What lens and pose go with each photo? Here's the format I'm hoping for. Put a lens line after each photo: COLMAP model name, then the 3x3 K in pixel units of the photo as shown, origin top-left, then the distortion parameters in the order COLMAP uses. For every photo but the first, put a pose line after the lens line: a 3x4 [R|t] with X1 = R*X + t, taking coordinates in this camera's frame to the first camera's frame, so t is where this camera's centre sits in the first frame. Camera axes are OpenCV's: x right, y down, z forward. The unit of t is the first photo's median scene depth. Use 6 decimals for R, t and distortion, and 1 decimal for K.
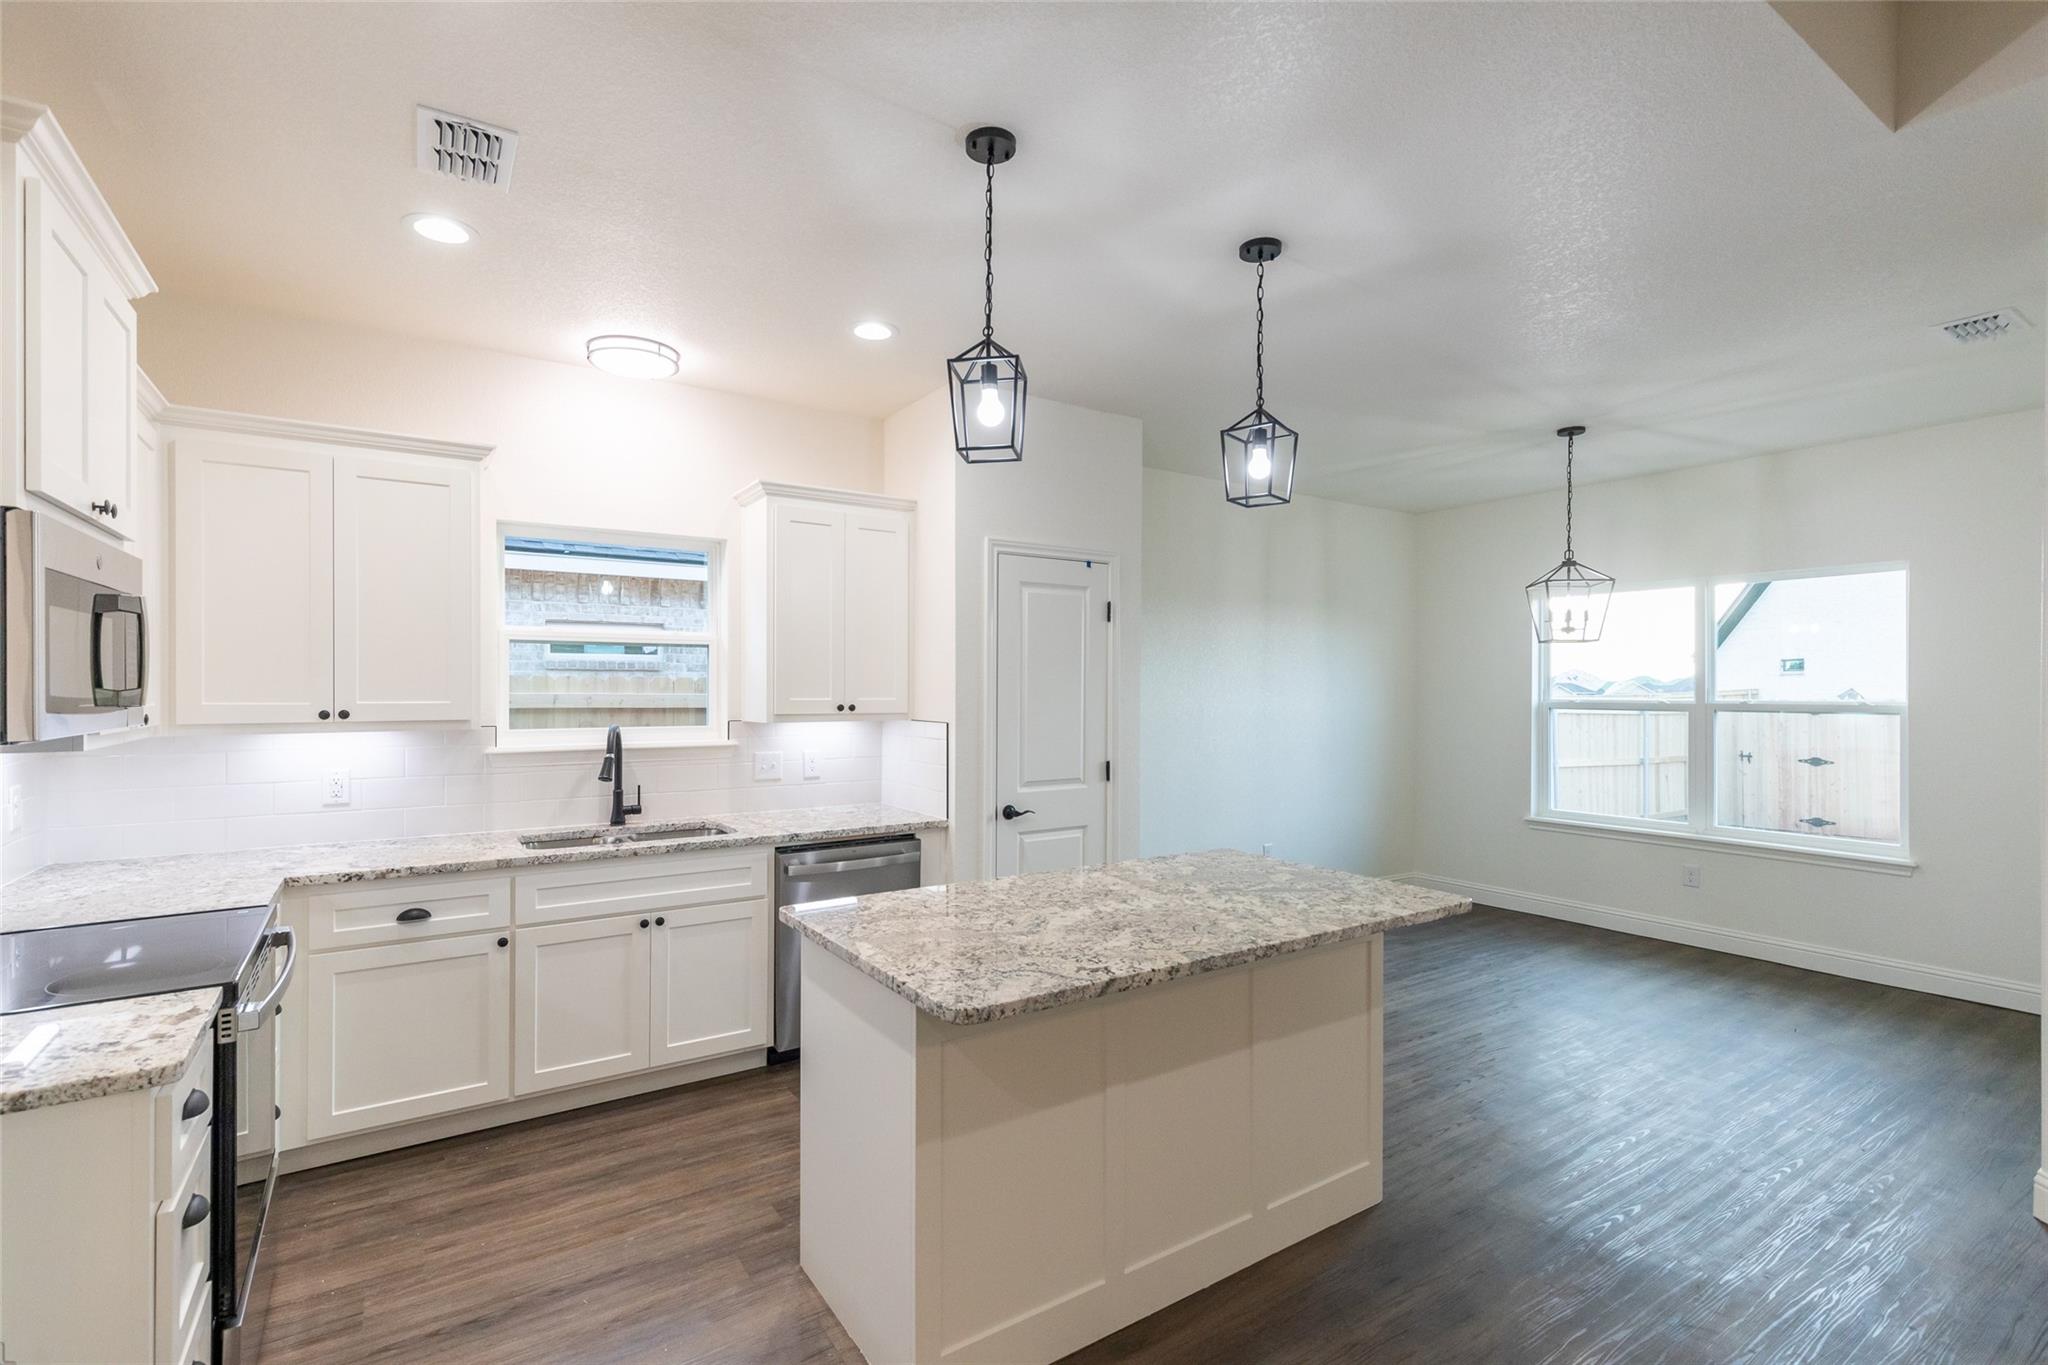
lens RADIAL K [[931.7, 0, 995.4], [0, 931.7, 687.0], [0, 0, 1]] dist [0.003862, -0.000224]
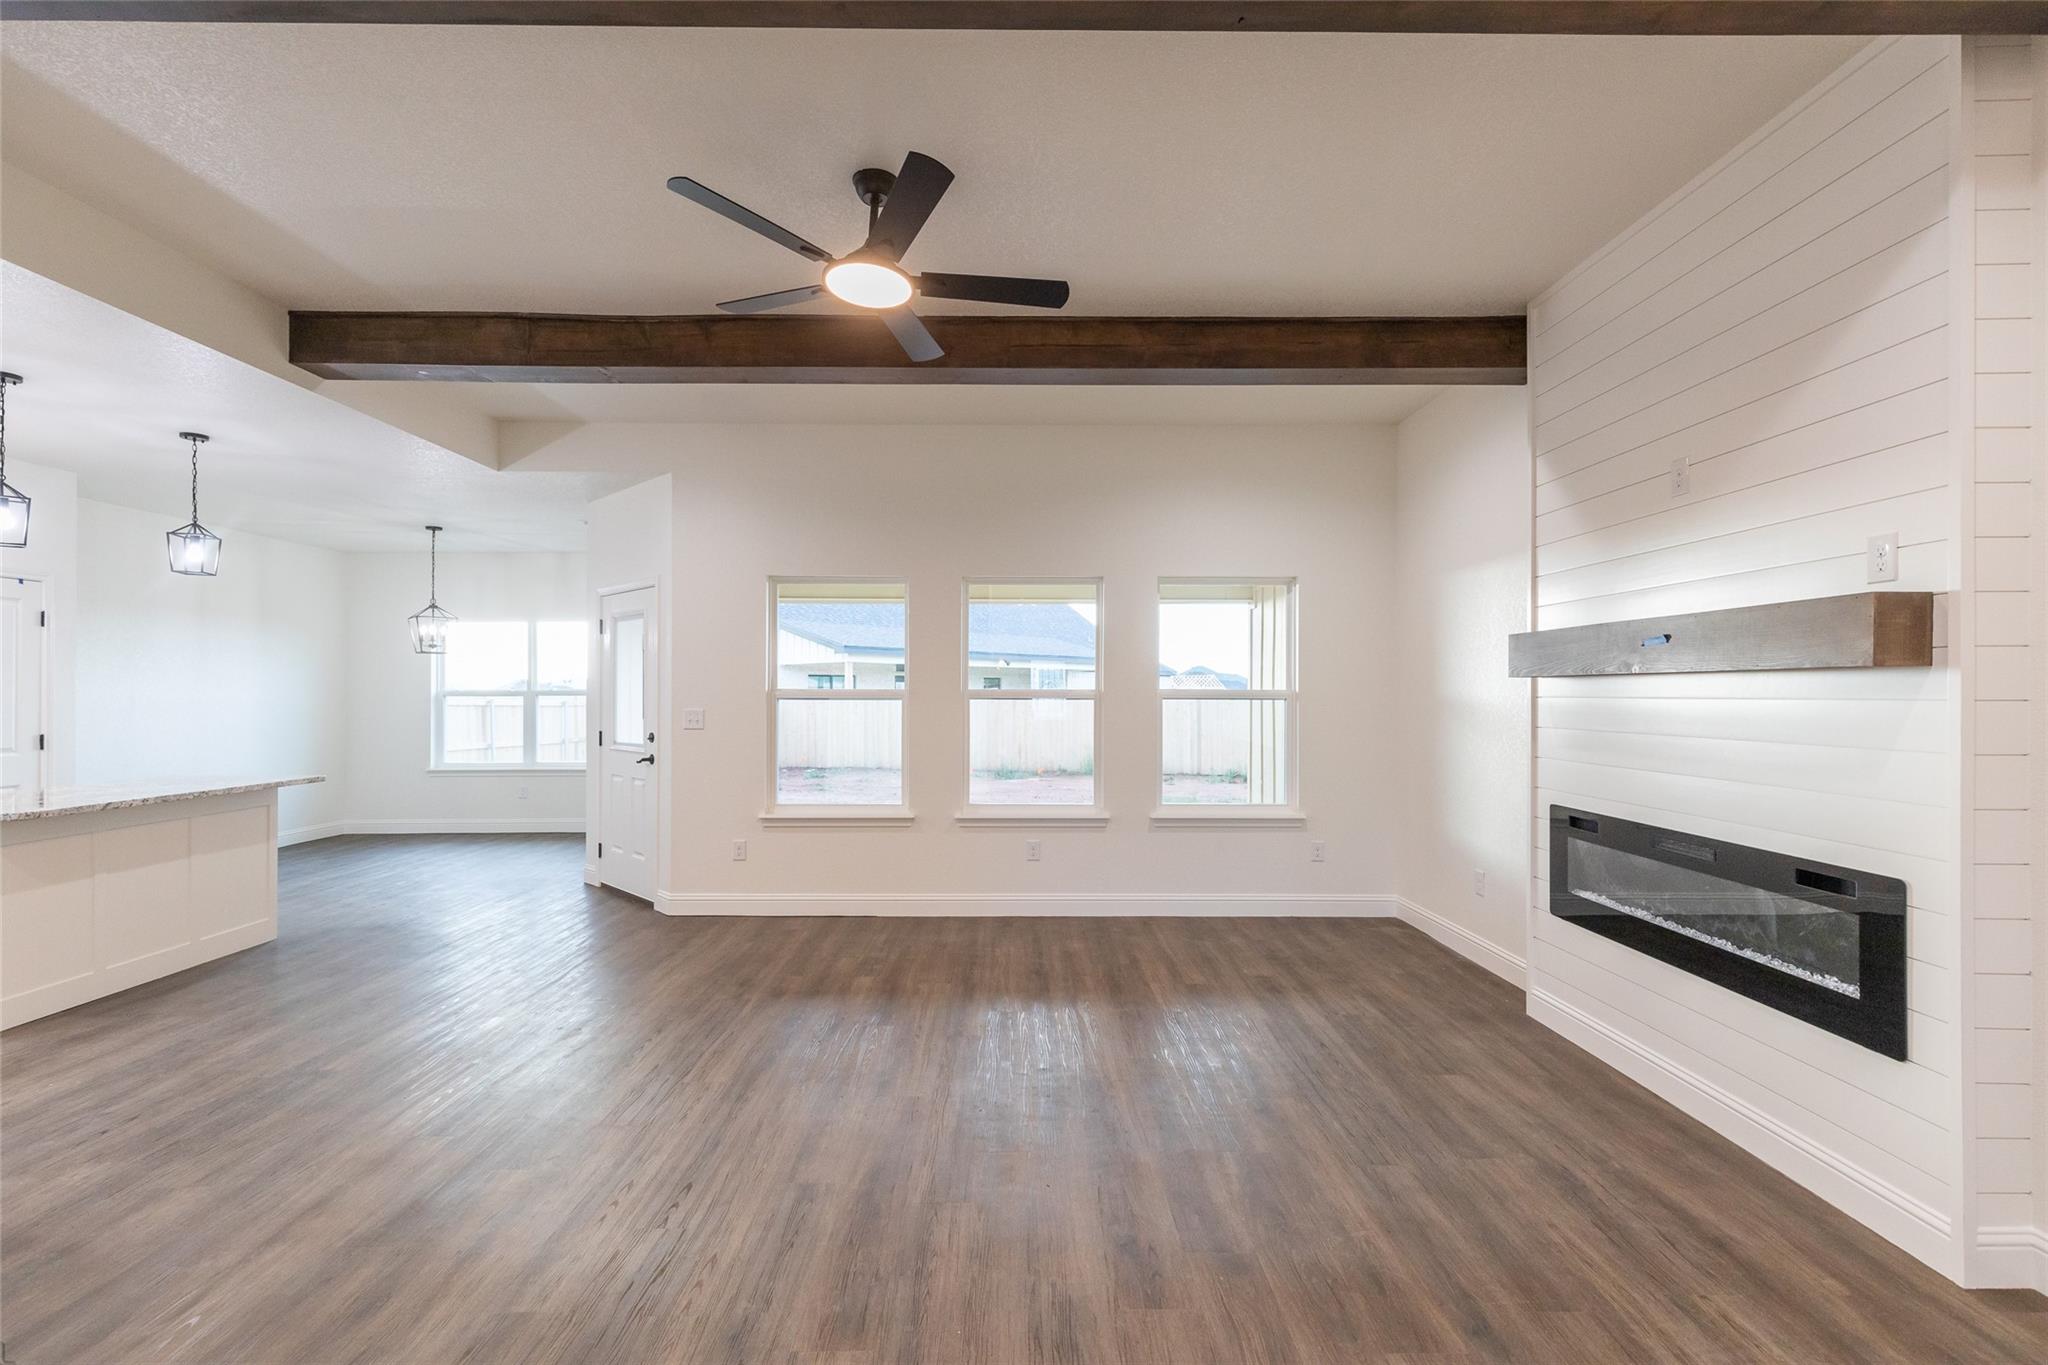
lens RADIAL K [[924.2, 0, 1031.3], [0, 924.2, 691.0], [0, 0, 1]] dist [0.002970, 0.000707]
pose [[0.530046, -0.002595, 0.847965, -0.264391], [0.001655, 0.999997, 0.002027, 0.020732], [-0.847968, 0.000329, 0.530048, -0.920399]]
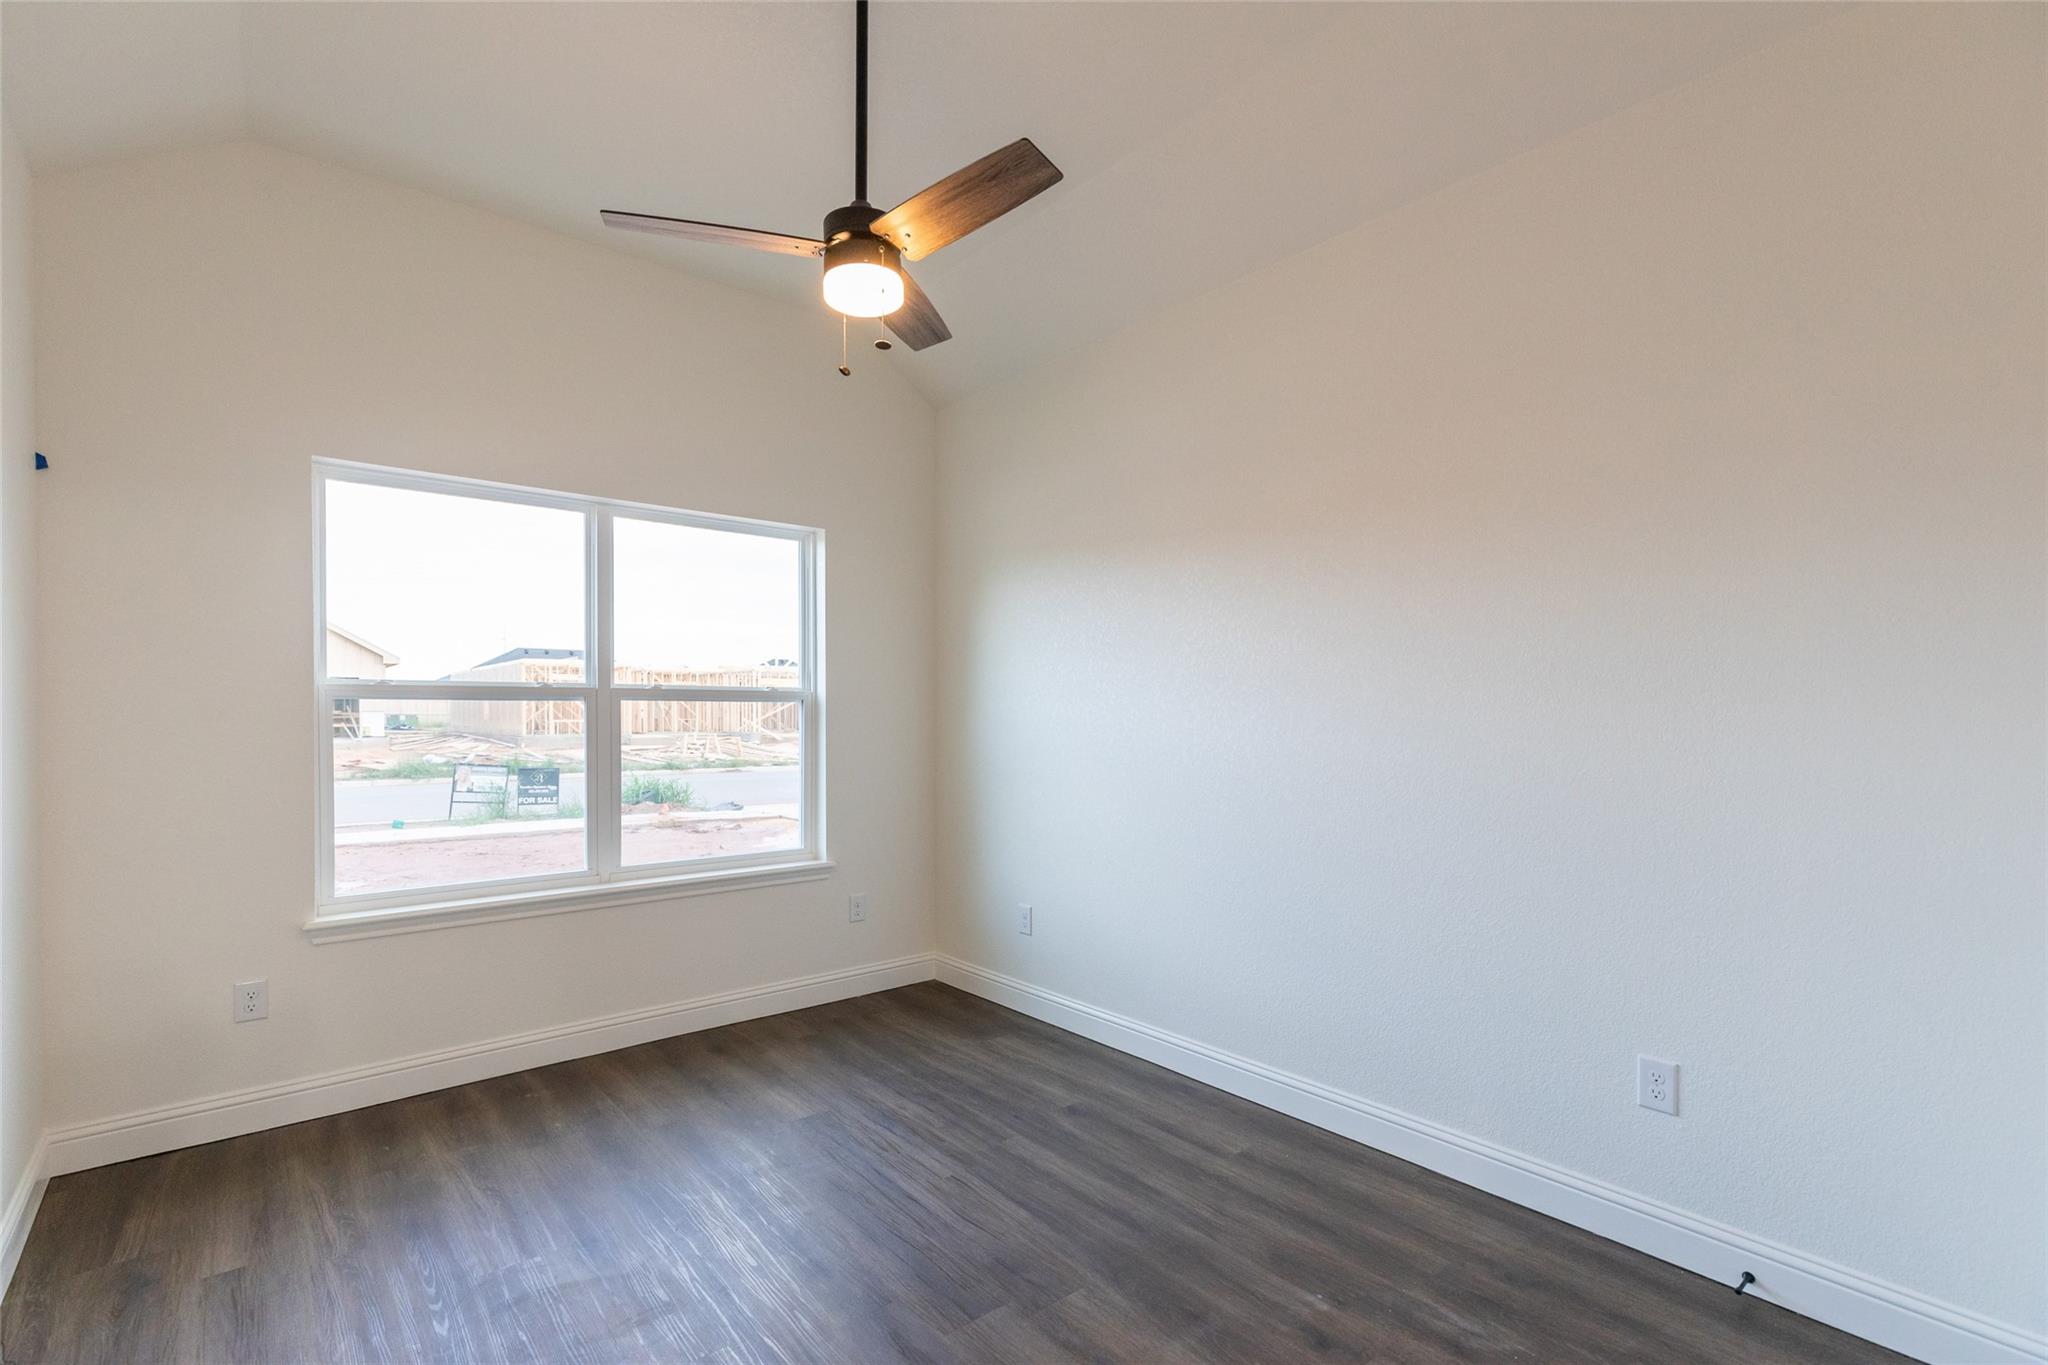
lens RADIAL K [[958.0, 0, 1025.2], [0, 958.0, 713.9], [0, 0, 1]] dist [0.005082, -0.000270]
pose [[-0.118454, -0.026074, 0.992617, 0.045316], [-0.011369, 0.999625, 0.024901, 0.021118], [-0.992894, -0.008335, -0.118706, 1.062460]]
